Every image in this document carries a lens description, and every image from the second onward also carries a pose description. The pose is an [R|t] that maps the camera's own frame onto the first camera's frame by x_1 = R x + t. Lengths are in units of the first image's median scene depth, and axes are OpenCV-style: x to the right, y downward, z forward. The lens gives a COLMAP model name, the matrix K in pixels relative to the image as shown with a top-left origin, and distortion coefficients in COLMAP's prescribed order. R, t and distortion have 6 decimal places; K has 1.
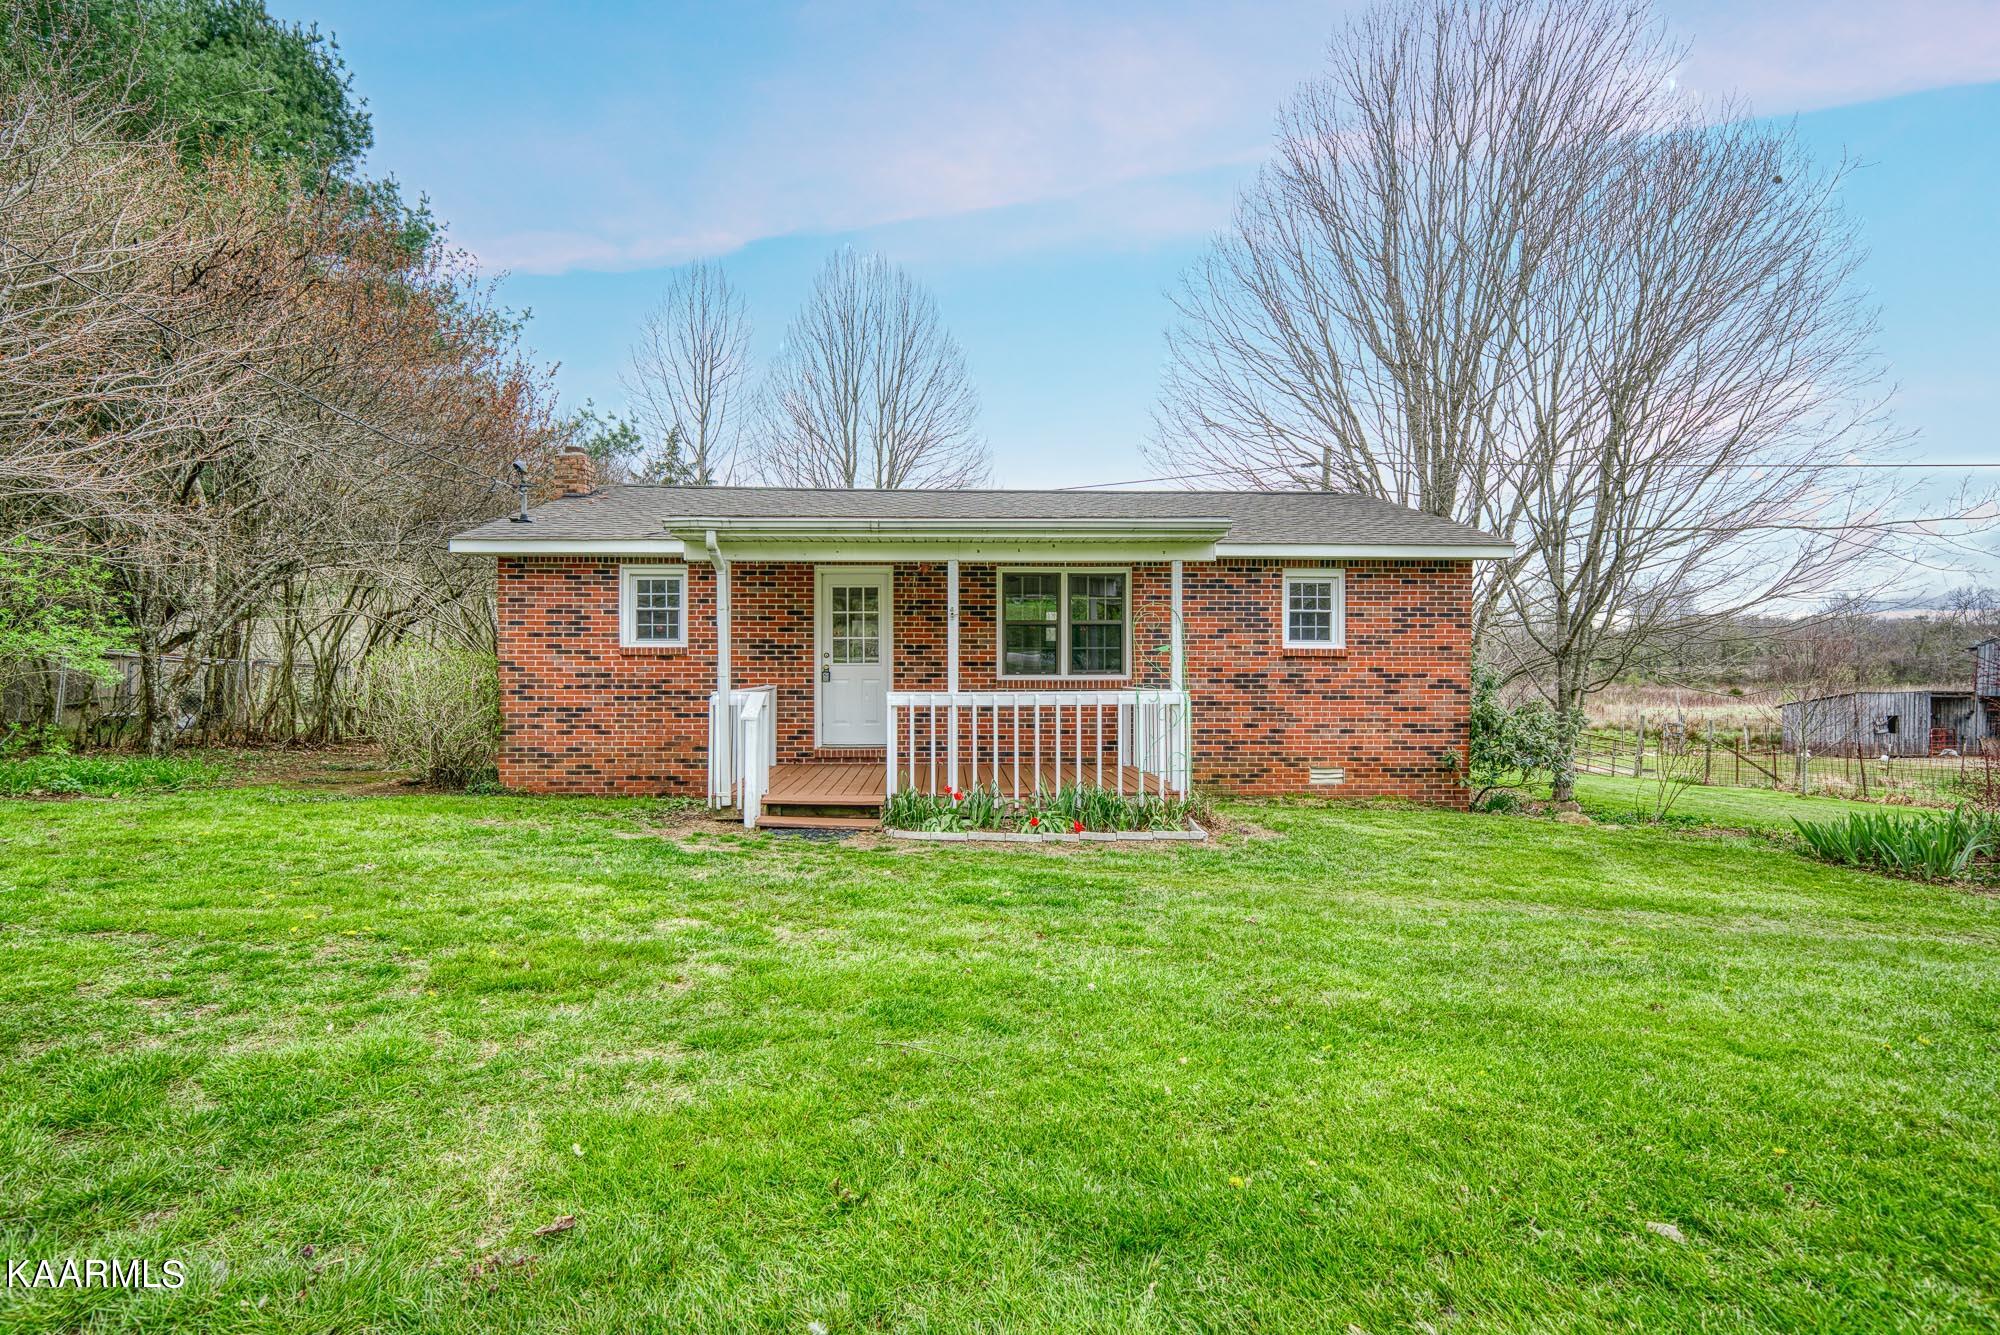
lens RADIAL K [[912.0, 0, 1000.0], [0, 912.0, 667.5], [0, 0, 1]] dist [0.025708, 0.000090]
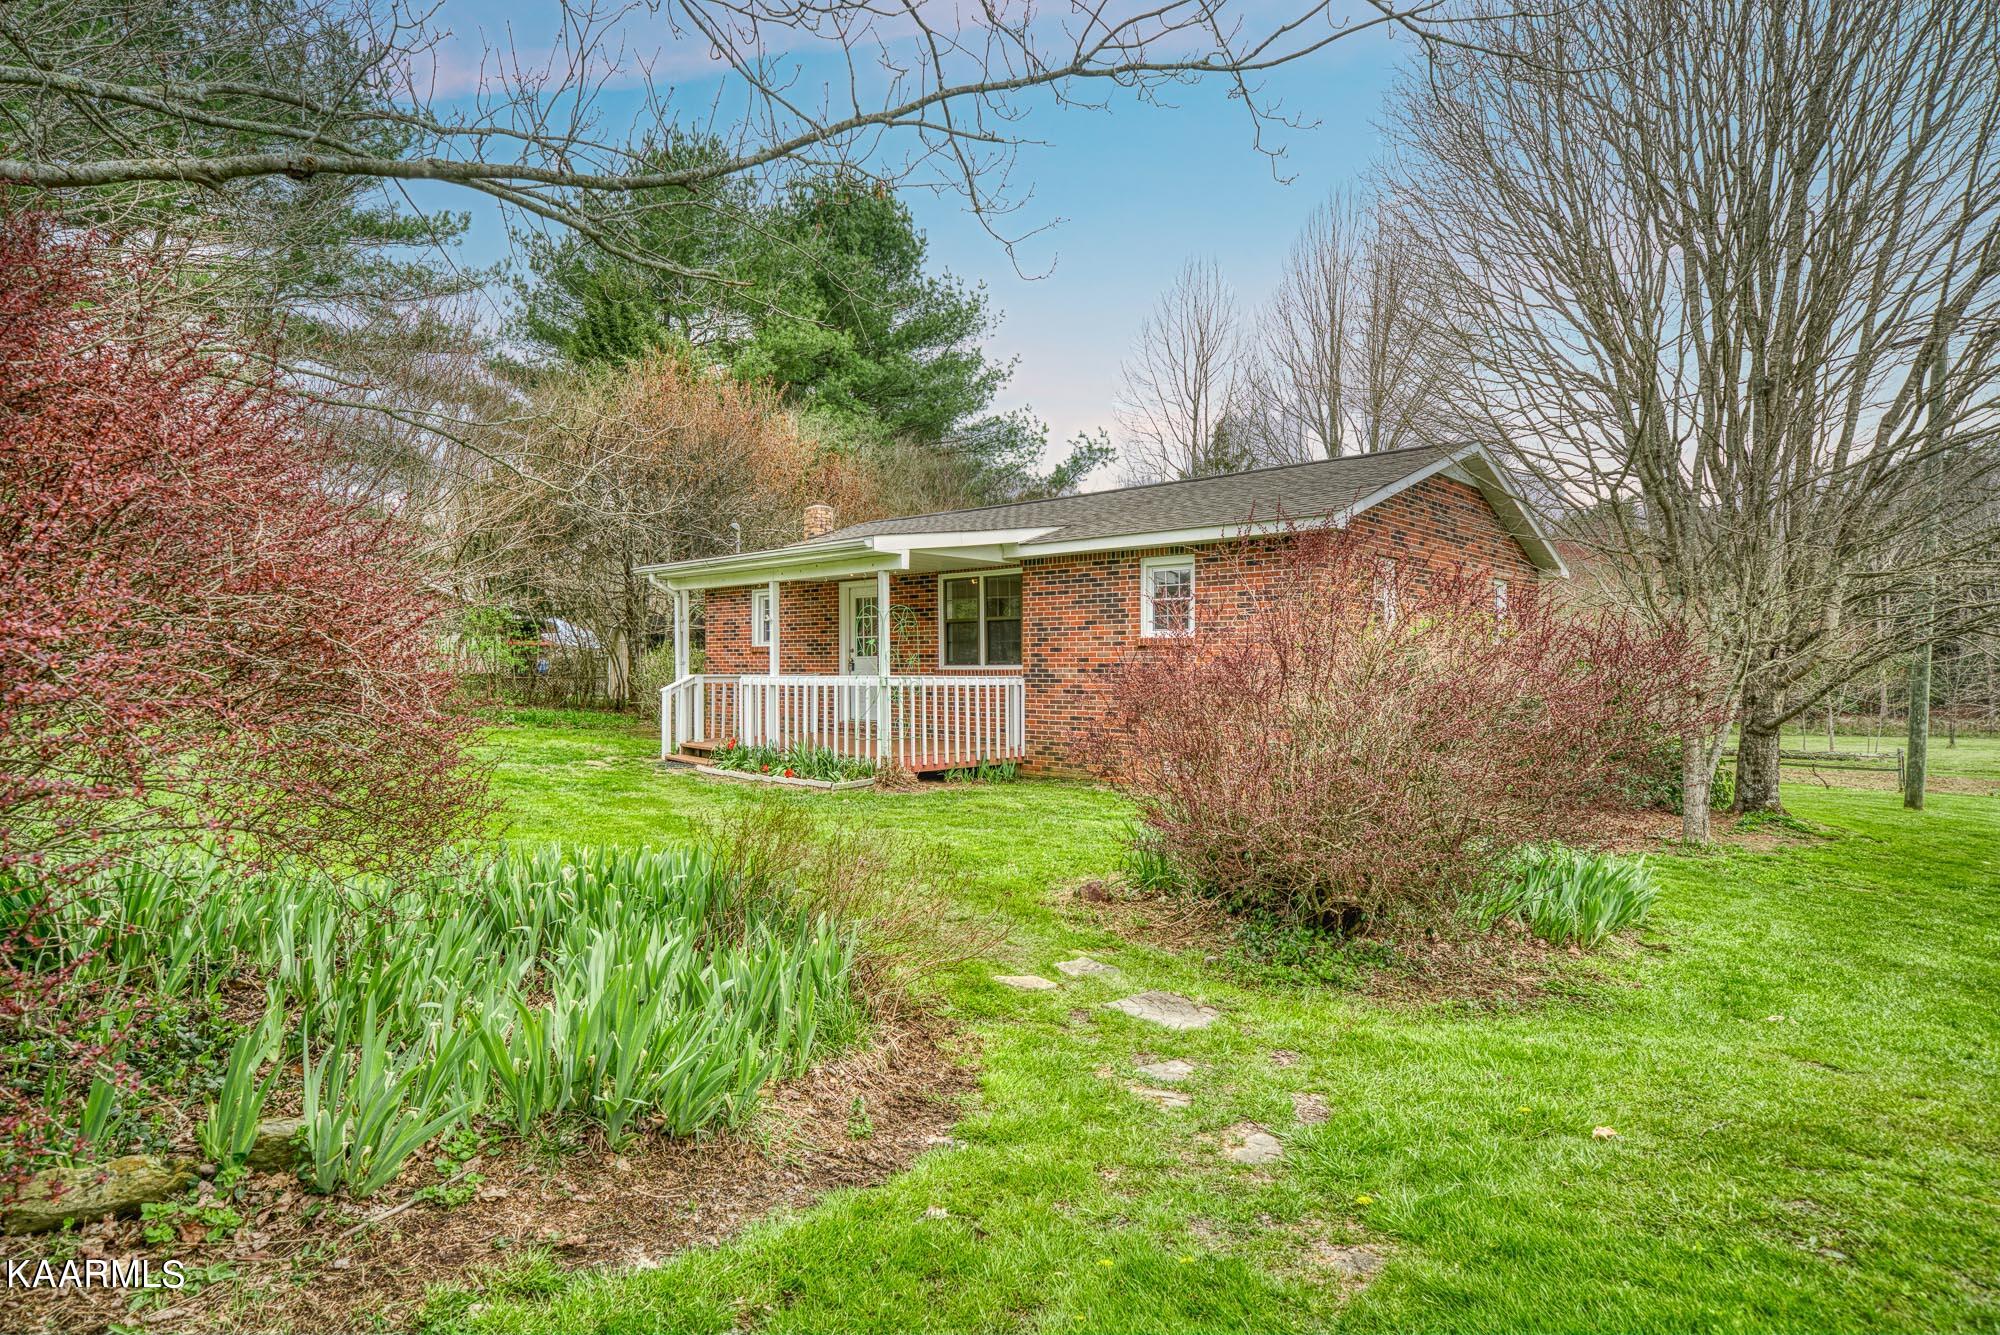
lens RADIAL K [[1078.3, 0, 1000.0], [0, 1078.3, 667.5], [0, 0, 1]] dist [0.000803, 0.000458]
pose [[0.709277, -0.000491, -0.704930, 1.067068], [0.003912, 0.999987, 0.003240, 0.007344], [0.704919, -0.005056, 0.709269, 0.051459]]
